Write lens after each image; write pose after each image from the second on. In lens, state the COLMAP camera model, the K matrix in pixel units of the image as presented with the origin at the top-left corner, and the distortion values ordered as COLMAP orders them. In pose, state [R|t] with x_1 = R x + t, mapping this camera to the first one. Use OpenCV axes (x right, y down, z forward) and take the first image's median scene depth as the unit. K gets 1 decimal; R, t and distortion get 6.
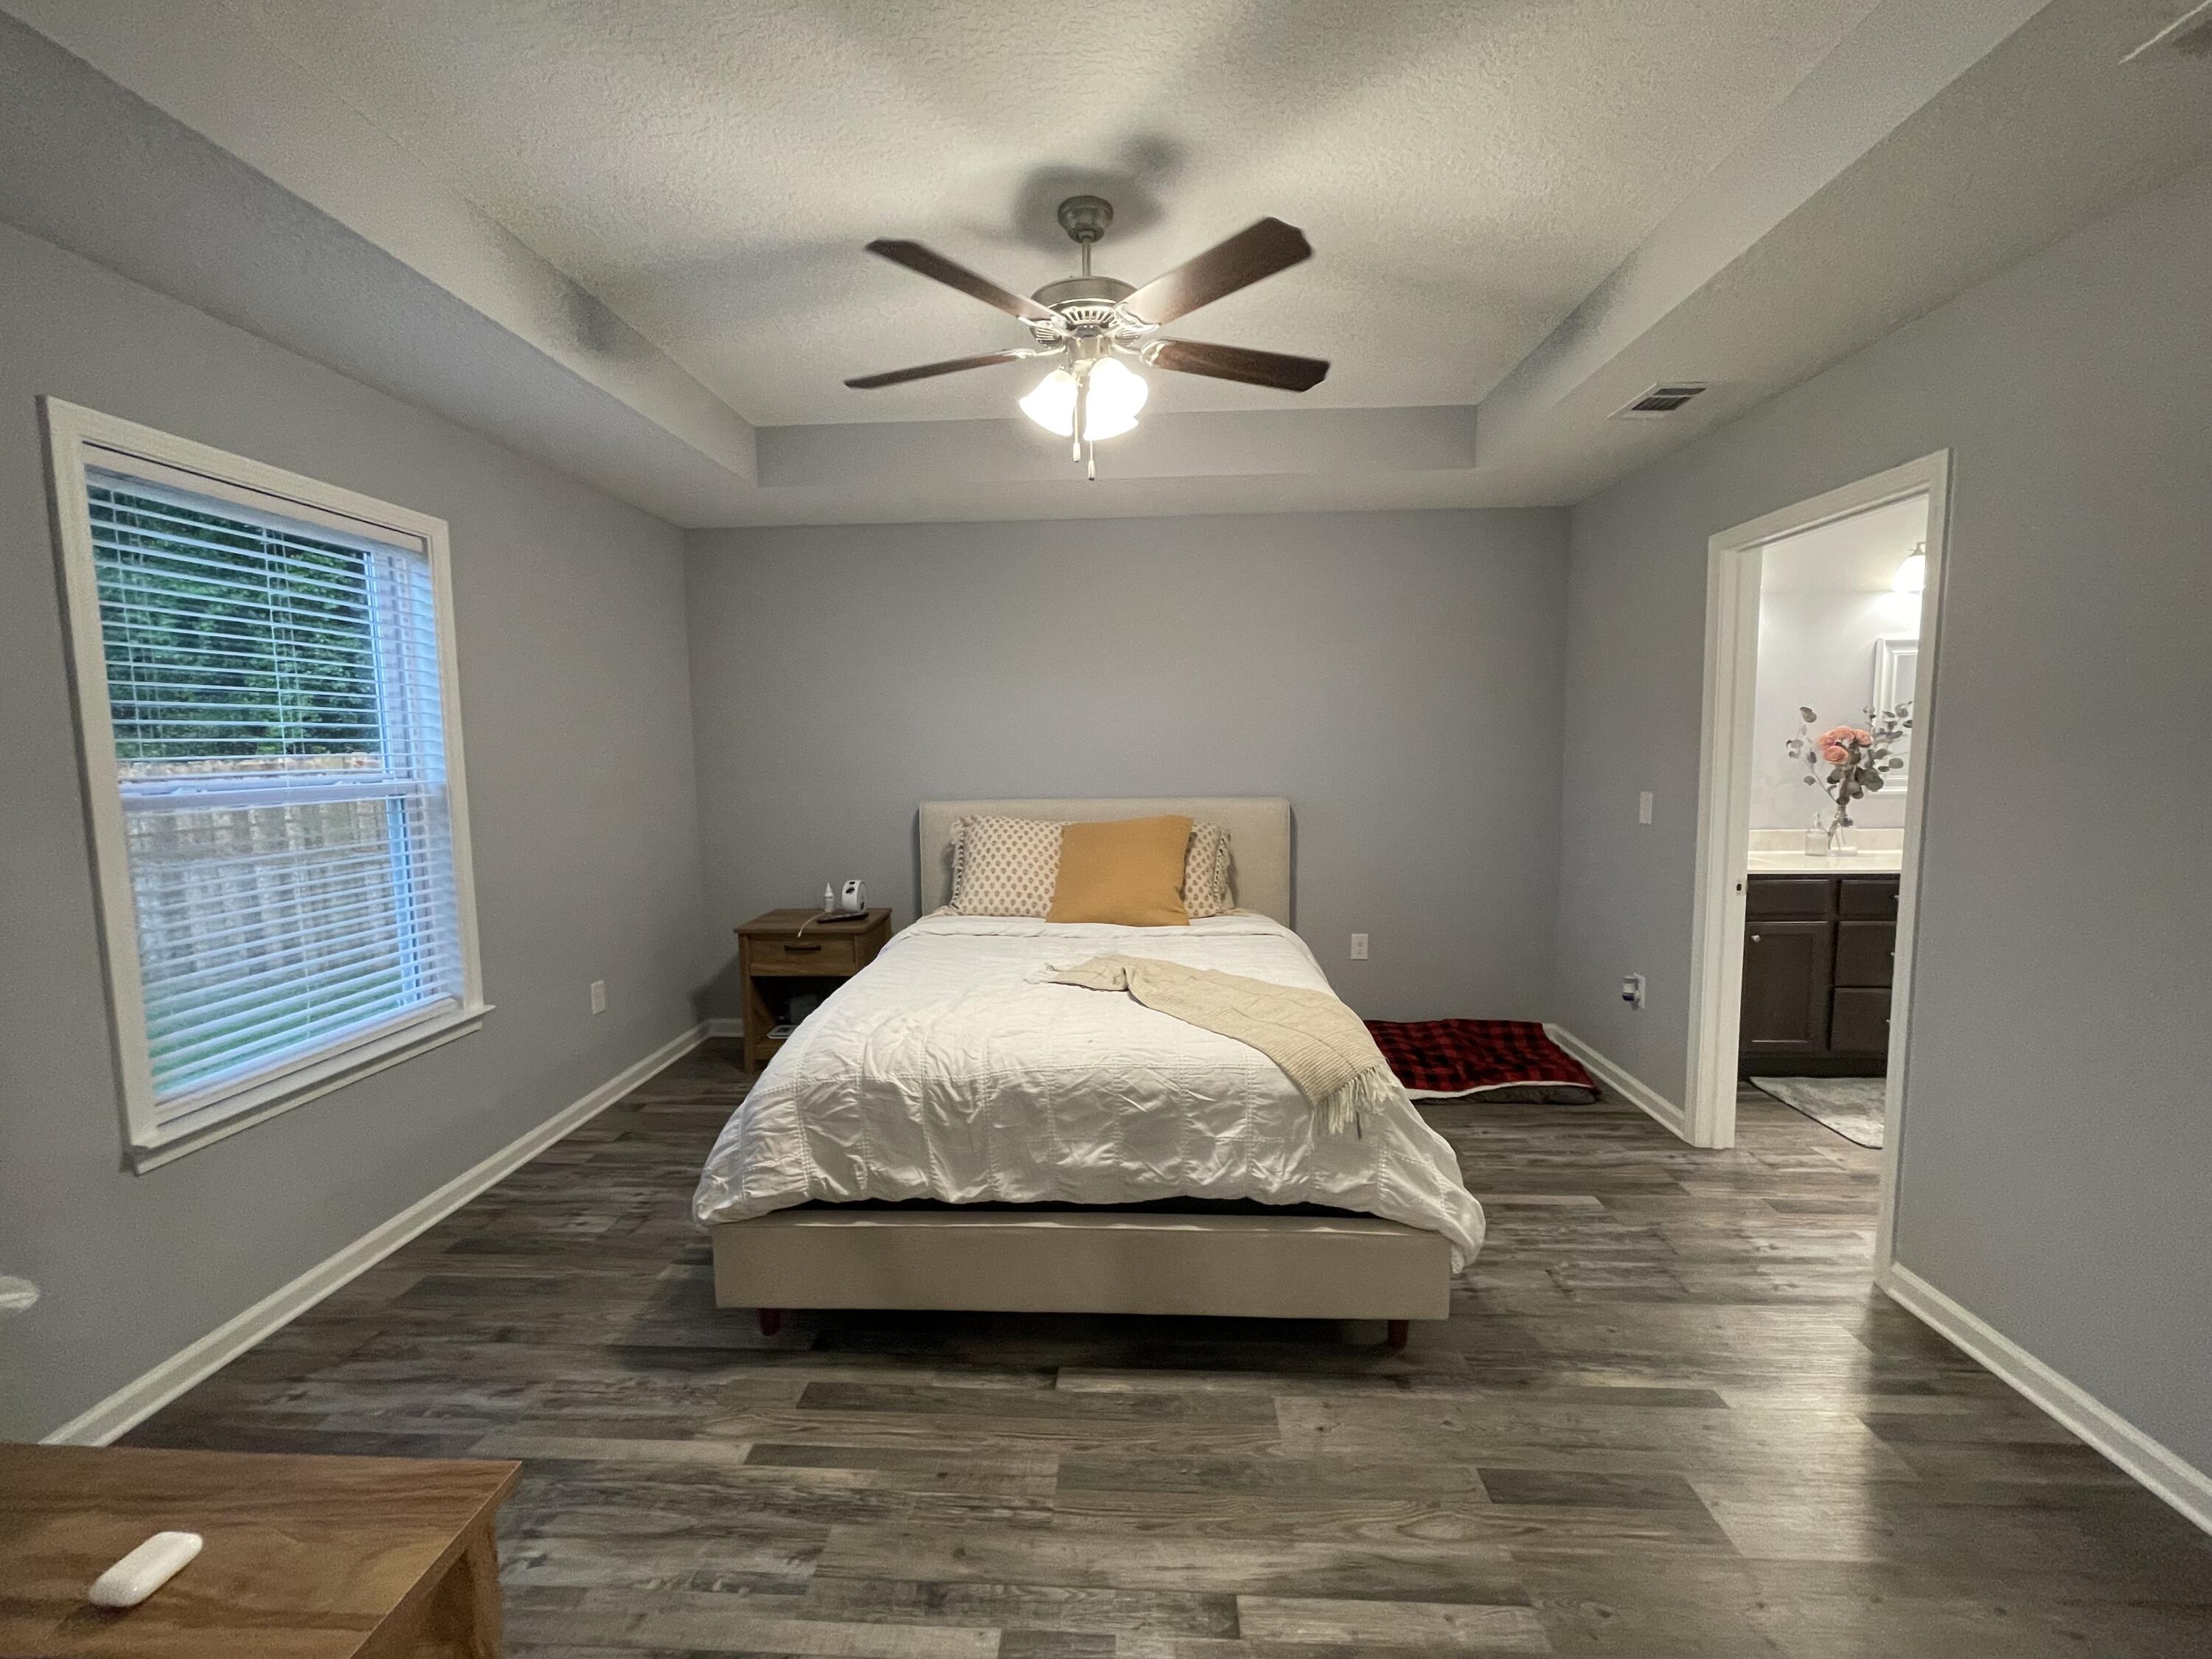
lens RADIAL K [[896.7, 0, 1085.7], [0, 896.7, 824.0], [0, 0, 1]] dist [-0.003029, 0.003509]
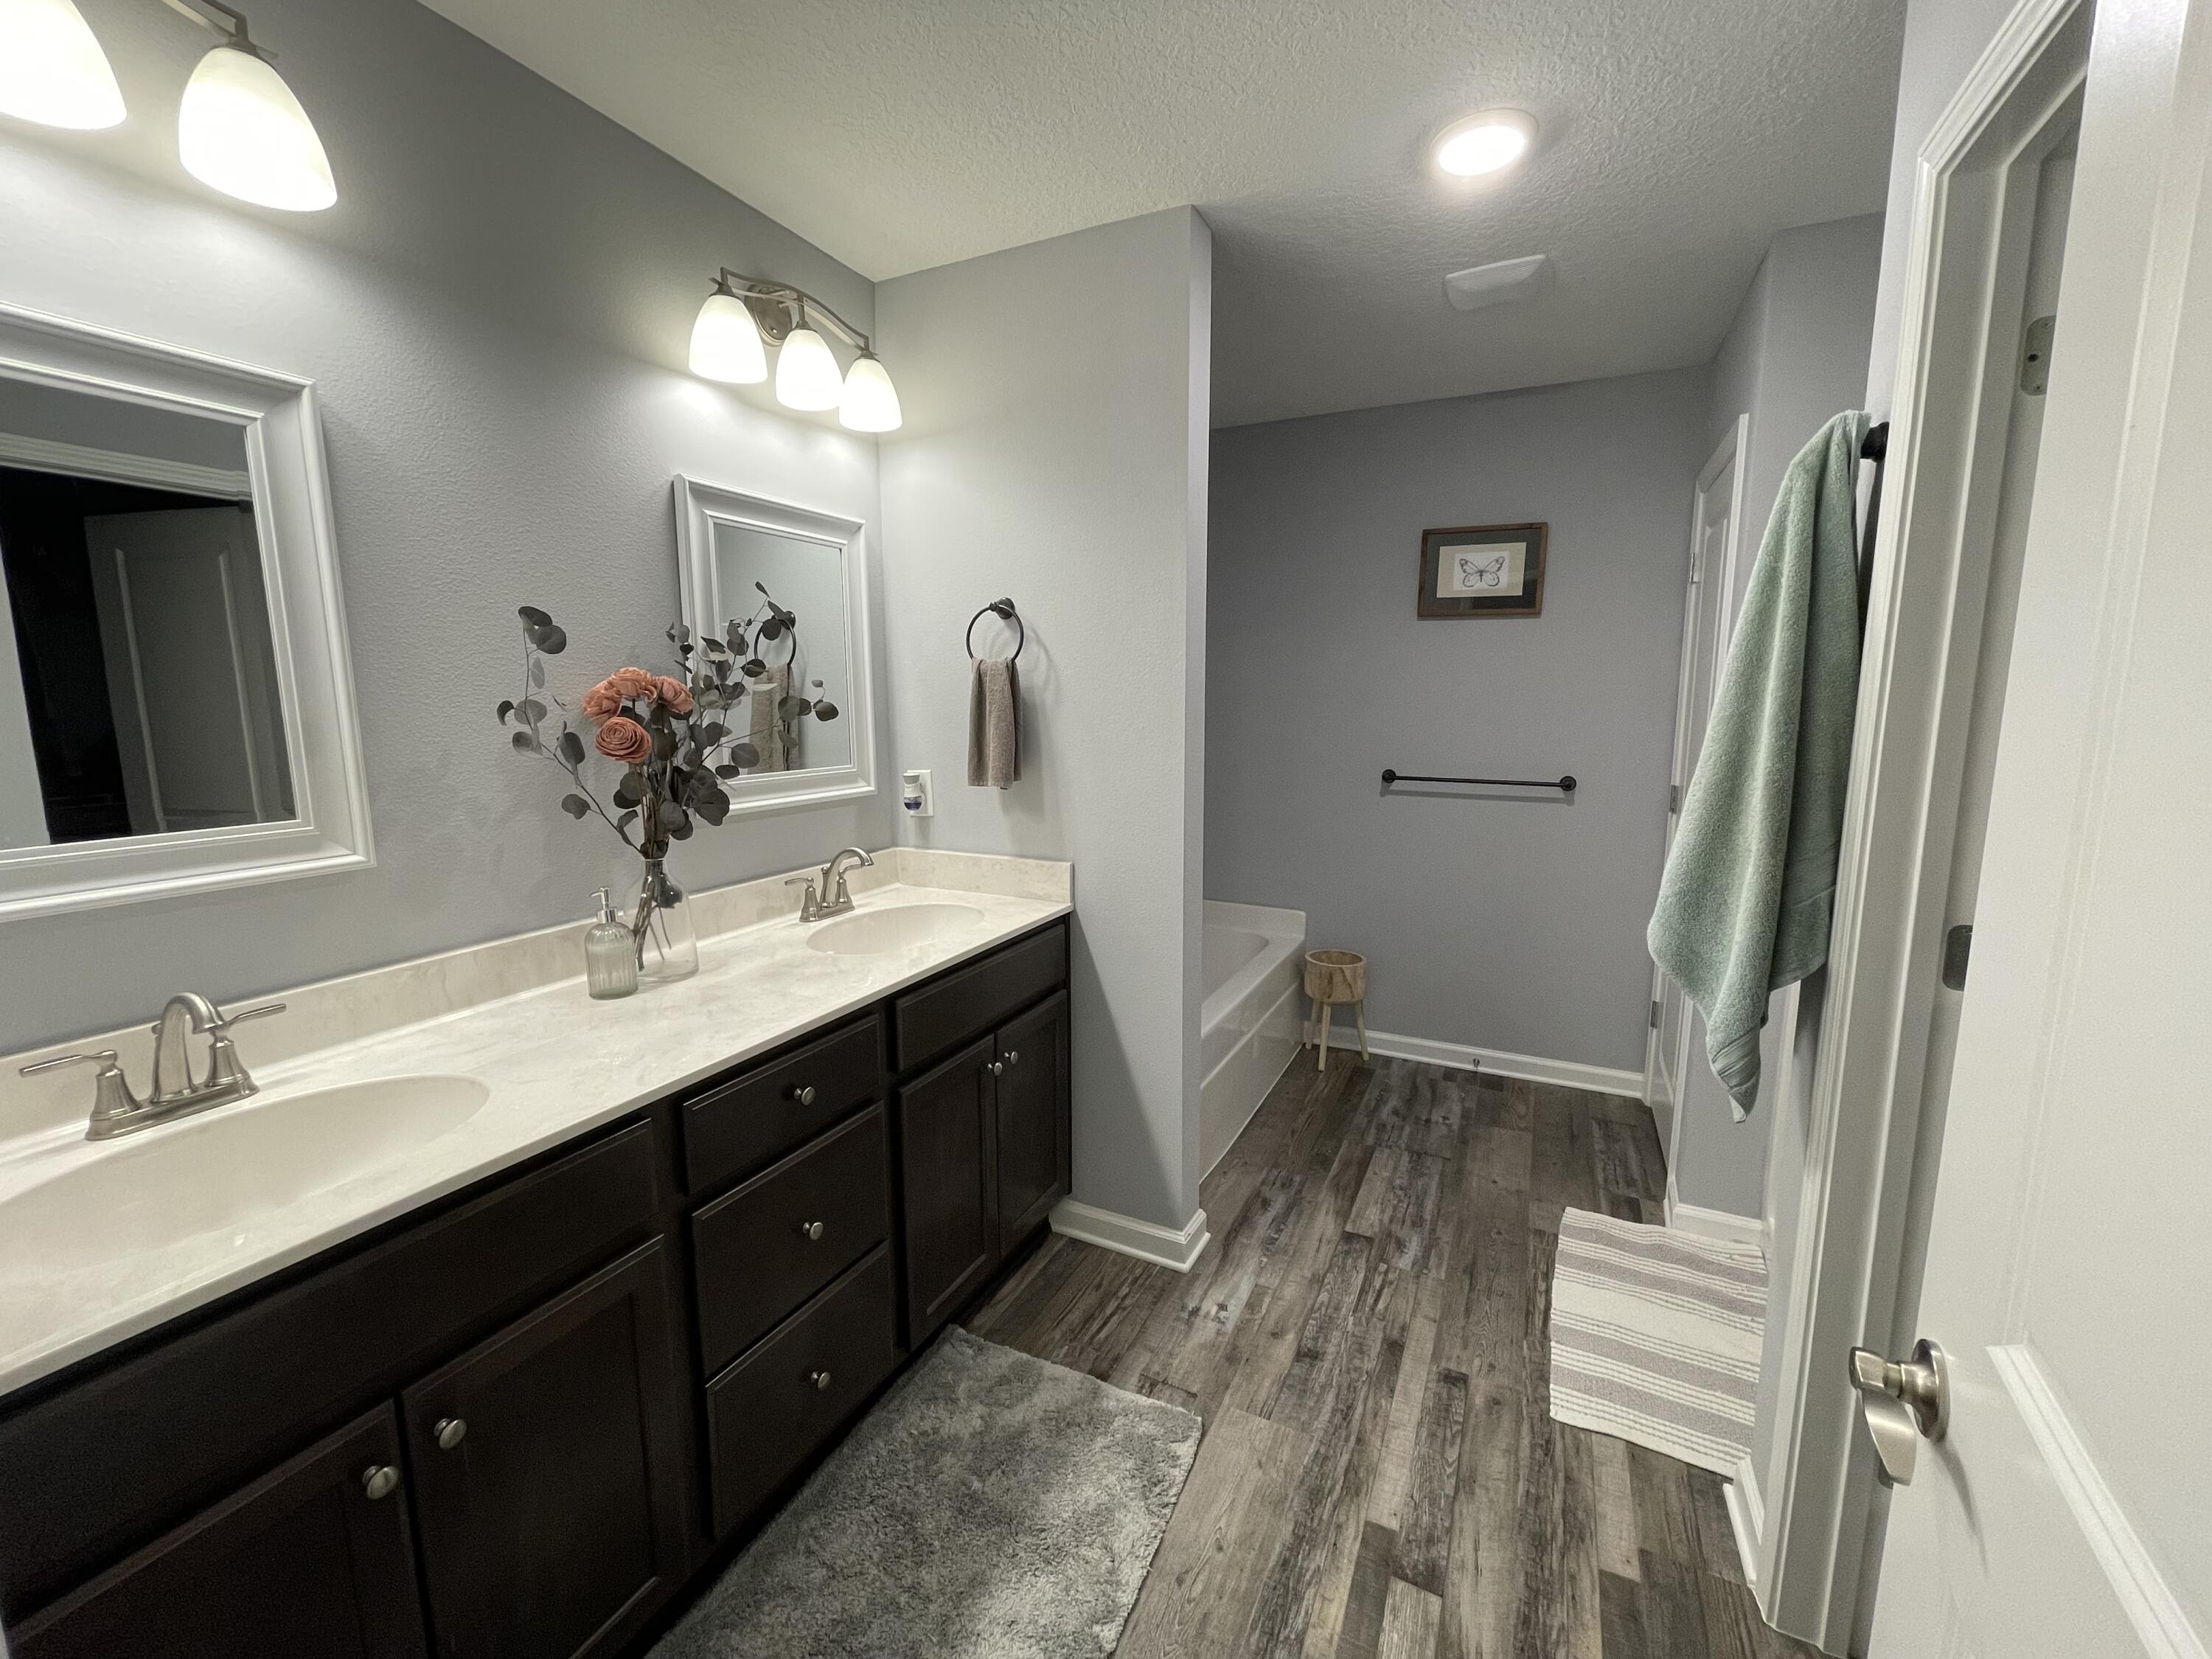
lens RADIAL K [[896.7, 0, 1099.7], [0, 896.7, 825.7], [0, 0, 1]] dist [-0.003029, 0.003509]
pose [[0.395110, -0.120970, 0.910634, 0.547822], [0.081377, 0.992004, 0.096471, -0.059687], [-0.915022, 0.035988, 0.401794, 0.642027]]
